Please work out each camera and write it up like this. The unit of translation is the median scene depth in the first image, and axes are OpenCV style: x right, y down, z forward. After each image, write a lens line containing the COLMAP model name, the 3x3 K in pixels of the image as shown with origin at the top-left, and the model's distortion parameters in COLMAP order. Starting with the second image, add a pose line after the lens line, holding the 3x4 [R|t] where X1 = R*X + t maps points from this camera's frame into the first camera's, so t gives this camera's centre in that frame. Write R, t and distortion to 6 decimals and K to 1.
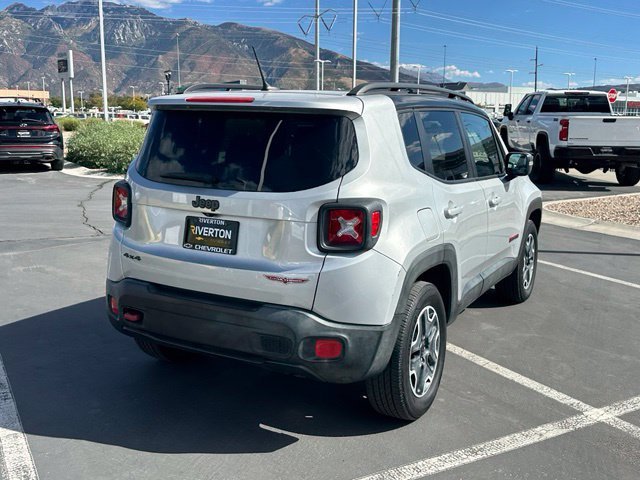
lens RADIAL K [[653.8, 0, 313.8], [0, 653.8, 238.3], [0, 0, 1]] dist [0.171593, -0.356062]
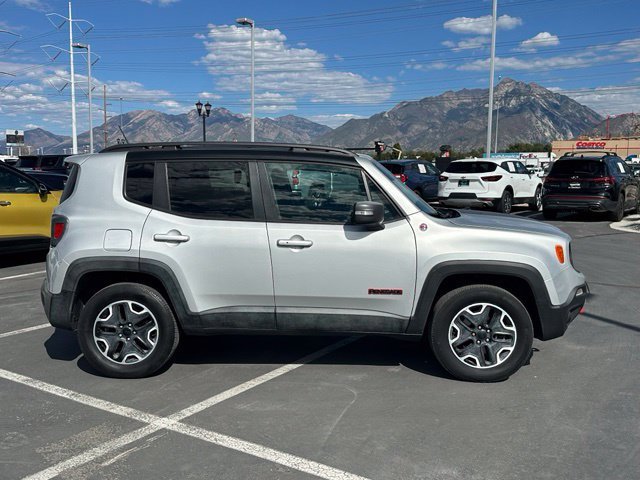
lens RADIAL K [[653.8, 0, 313.8], [0, 653.8, 238.3], [0, 0, 1]] dist [0.171593, -0.356062]
pose [[0.445767, 0.083274, -0.891267, 1.709583], [-0.153747, 0.987990, 0.015415, -0.117644], [0.881847, 0.130158, 0.453217, 0.745095]]
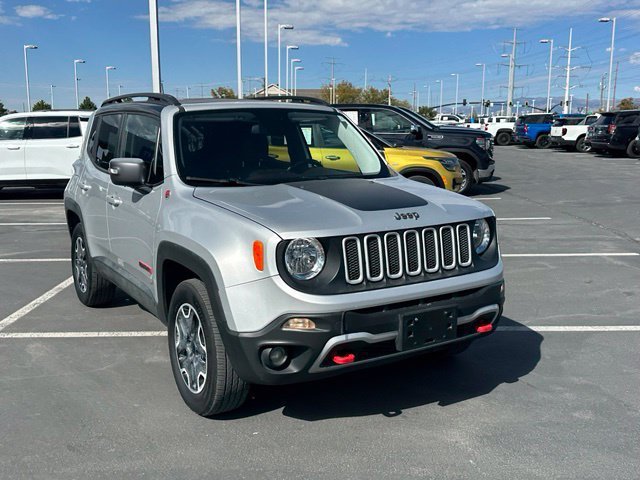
lens RADIAL K [[653.8, 0, 313.8], [0, 653.8, 238.3], [0, 0, 1]] dist [0.171593, -0.356062]
pose [[-0.500012, 0.133580, -0.855654, 1.382673], [-0.153880, 0.958606, 0.239573, -0.404084], [0.852238, 0.251457, -0.458759, 2.408605]]
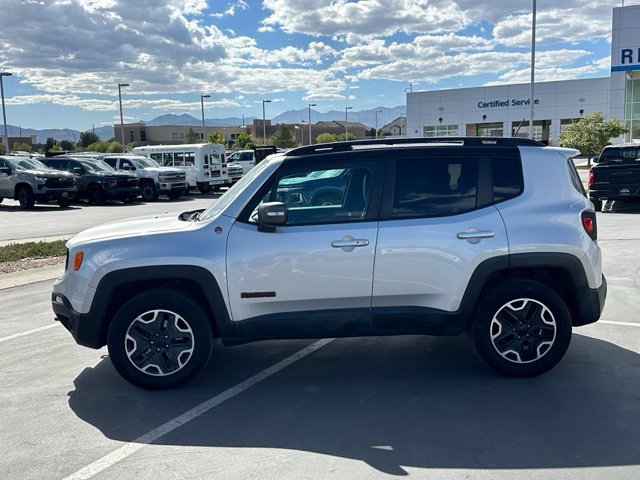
lens RADIAL K [[653.8, 0, 313.8], [0, 653.8, 238.3], [0, 0, 1]] dist [0.171593, -0.356062]
pose [[-0.537502, -0.107148, 0.836427, -1.264735], [0.163122, 0.959948, 0.227796, -0.487065], [-0.827335, 0.258880, -0.498496, 2.424104]]
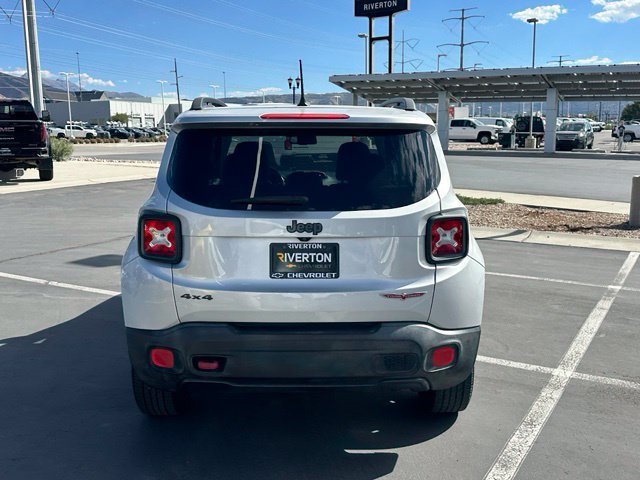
lens RADIAL K [[653.8, 0, 313.8], [0, 653.8, 238.3], [0, 0, 1]] dist [0.171593, -0.356062]
pose [[0.866466, -0.098479, 0.489426, -0.593496], [0.105188, 0.994356, 0.013855, -0.047887], [-0.488028, 0.039477, 0.871935, 0.174791]]
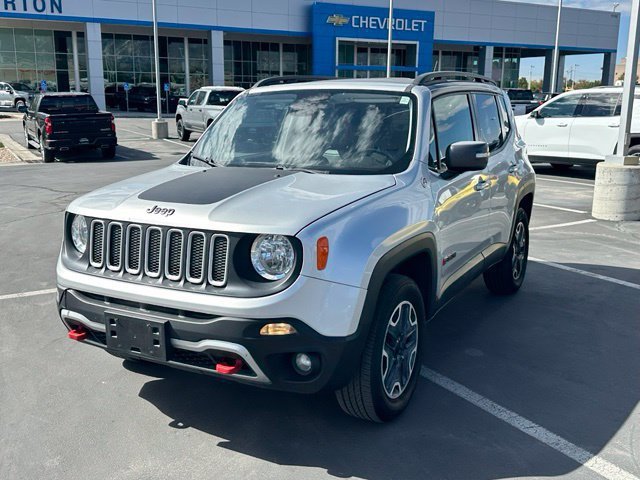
lens RADIAL K [[653.8, 0, 313.8], [0, 653.8, 238.3], [0, 0, 1]] dist [0.171593, -0.356062]
pose [[-0.999825, -0.018697, -0.000301, 0.233273], [-0.017472, 0.928355, 0.371283, -0.522502], [-0.006663, 0.371223, -0.928520, 2.913417]]
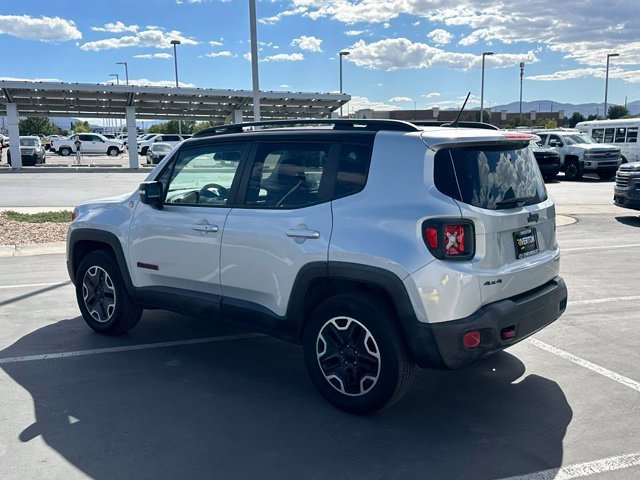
lens RADIAL K [[653.8, 0, 313.8], [0, 653.8, 238.3], [0, 0, 1]] dist [0.171593, -0.356062]
pose [[0.189424, -0.161148, 0.968581, -1.449619], [0.188604, 0.974043, 0.125171, -0.247004], [-0.963611, 0.158968, 0.214901, 1.104920]]
